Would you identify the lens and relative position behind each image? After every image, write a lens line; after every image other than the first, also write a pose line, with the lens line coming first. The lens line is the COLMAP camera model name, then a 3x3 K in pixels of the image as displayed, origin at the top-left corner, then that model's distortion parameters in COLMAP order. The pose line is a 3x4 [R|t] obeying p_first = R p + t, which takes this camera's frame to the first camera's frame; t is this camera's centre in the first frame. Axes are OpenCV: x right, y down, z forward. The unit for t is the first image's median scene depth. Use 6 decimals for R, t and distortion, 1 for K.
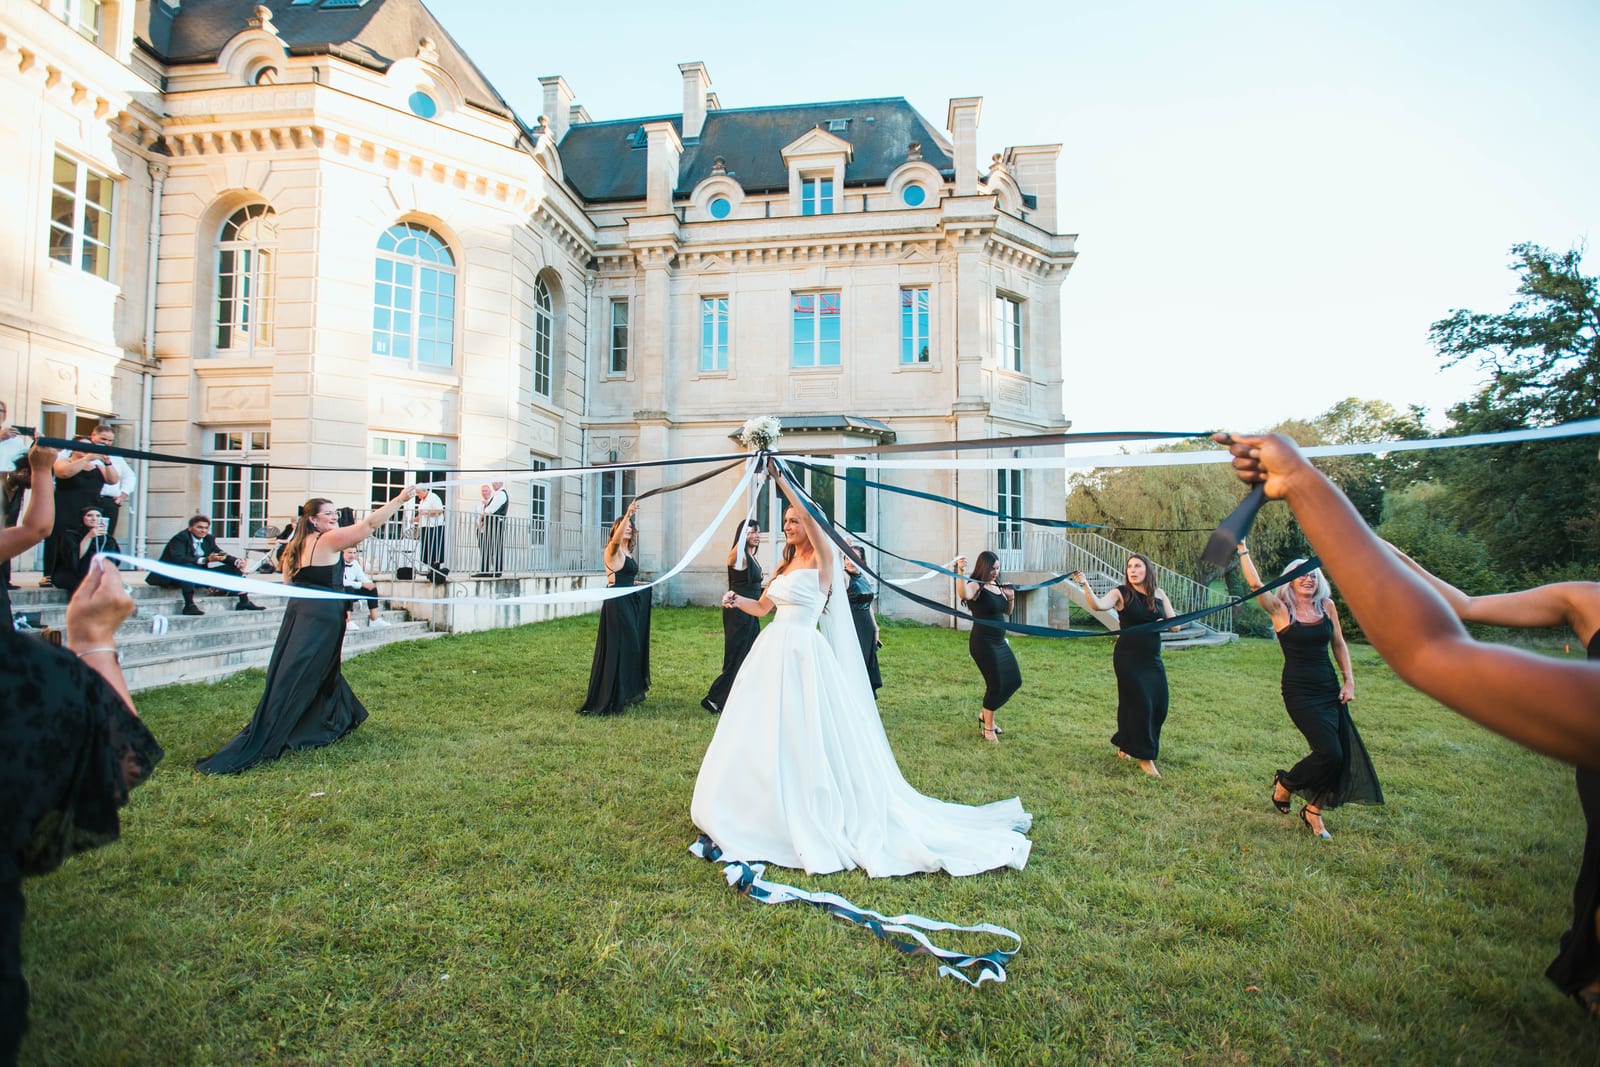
lens RADIAL K [[753.9, 0, 800.0], [0, 753.9, 533.5], [0, 0, 1]] dist [-0.038000, 0.013630]
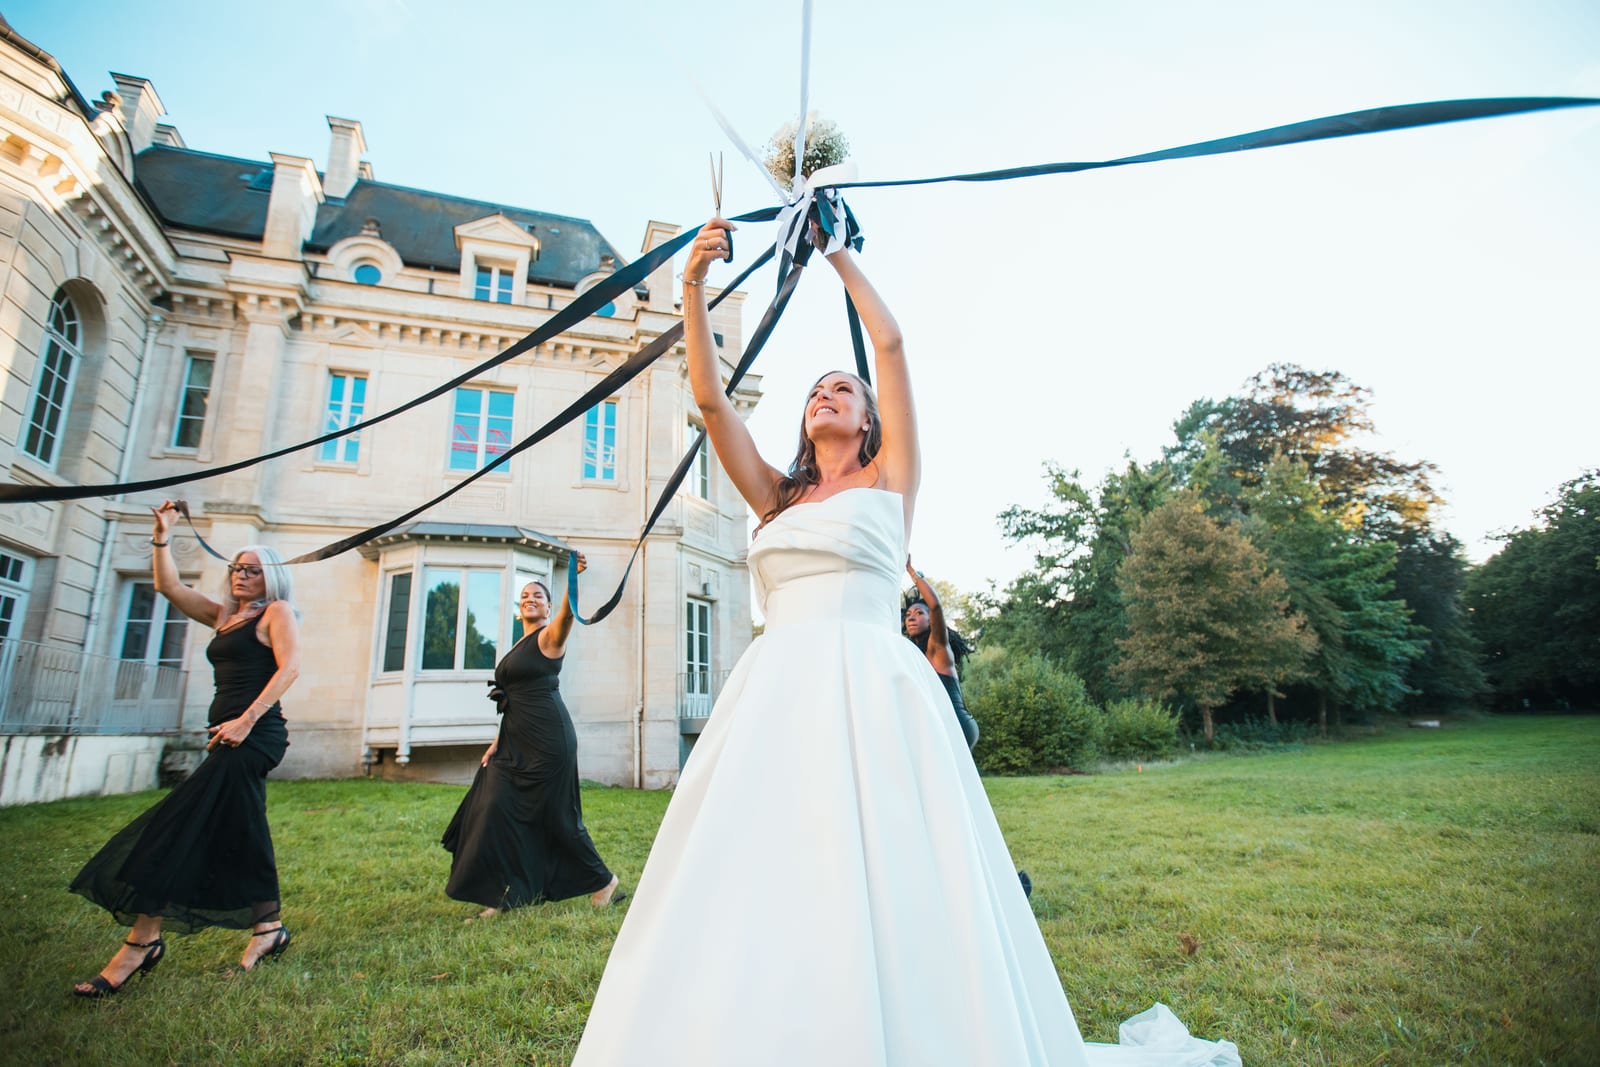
lens RADIAL K [[753.9, 0, 800.0], [0, 753.9, 533.5], [0, 0, 1]] dist [-0.038000, 0.013630]
pose [[0.884443, 0.076841, 0.460277, -0.040924], [0.029920, 0.974982, -0.220261, 0.037999], [-0.465687, 0.208580, 0.860017, 0.137798]]
